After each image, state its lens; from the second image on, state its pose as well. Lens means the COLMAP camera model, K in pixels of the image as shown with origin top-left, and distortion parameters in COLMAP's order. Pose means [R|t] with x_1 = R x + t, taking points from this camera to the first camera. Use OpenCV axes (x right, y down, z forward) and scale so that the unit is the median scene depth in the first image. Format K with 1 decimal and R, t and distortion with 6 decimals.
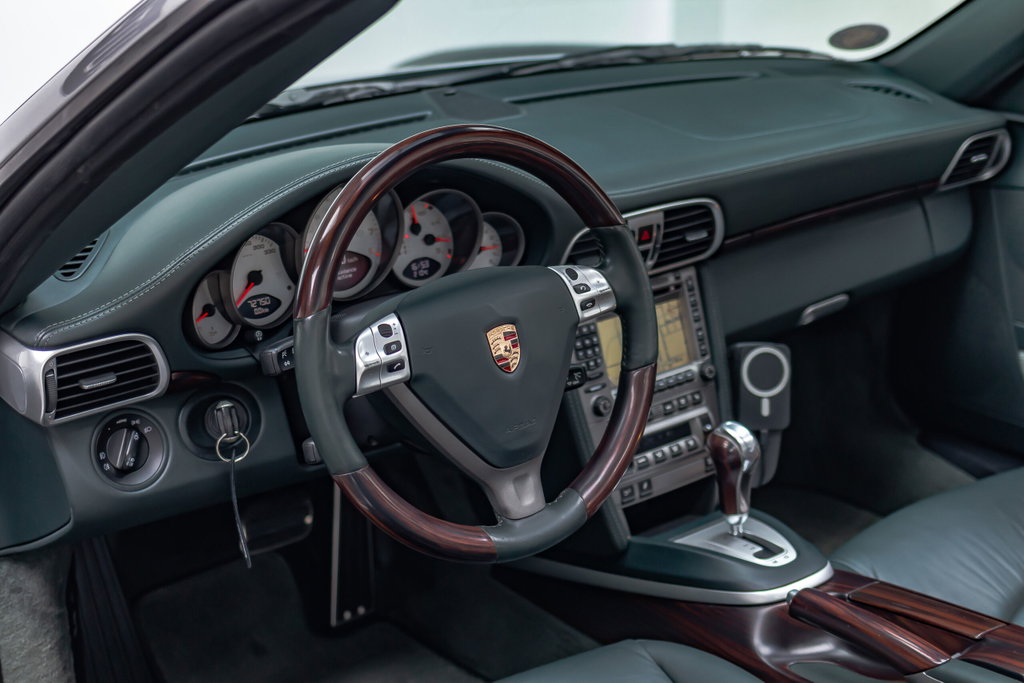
lens RADIAL K [[1646.7, 0, 517.8], [0, 1646.7, 341.6], [0, 0, 1]] dist [-0.016932, 0.000000]
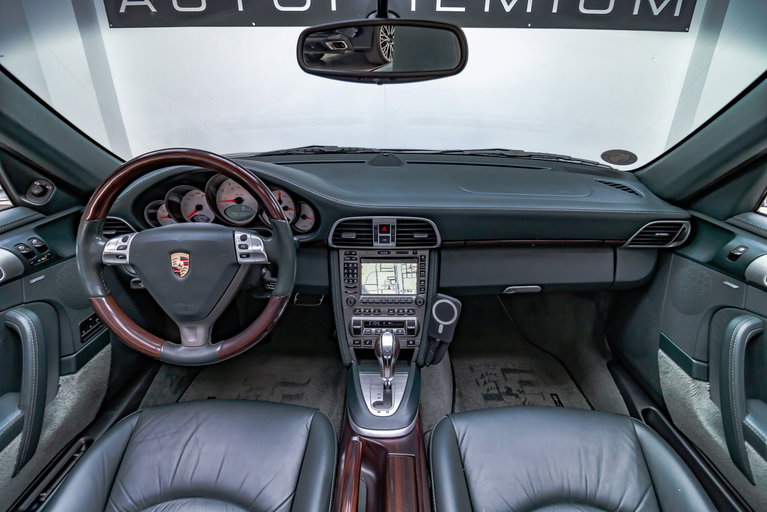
lens RADIAL K [[360.4, 0, 385.2], [0, 360.4, 252.1], [0, 0, 1]] dist [-0.010673, -0.001770]
pose [[0.767519, 0.267754, -0.582428, 0.349088], [-0.222992, 0.963363, 0.149021, -0.105131], [0.600991, 0.015500, 0.799106, 0.658520]]
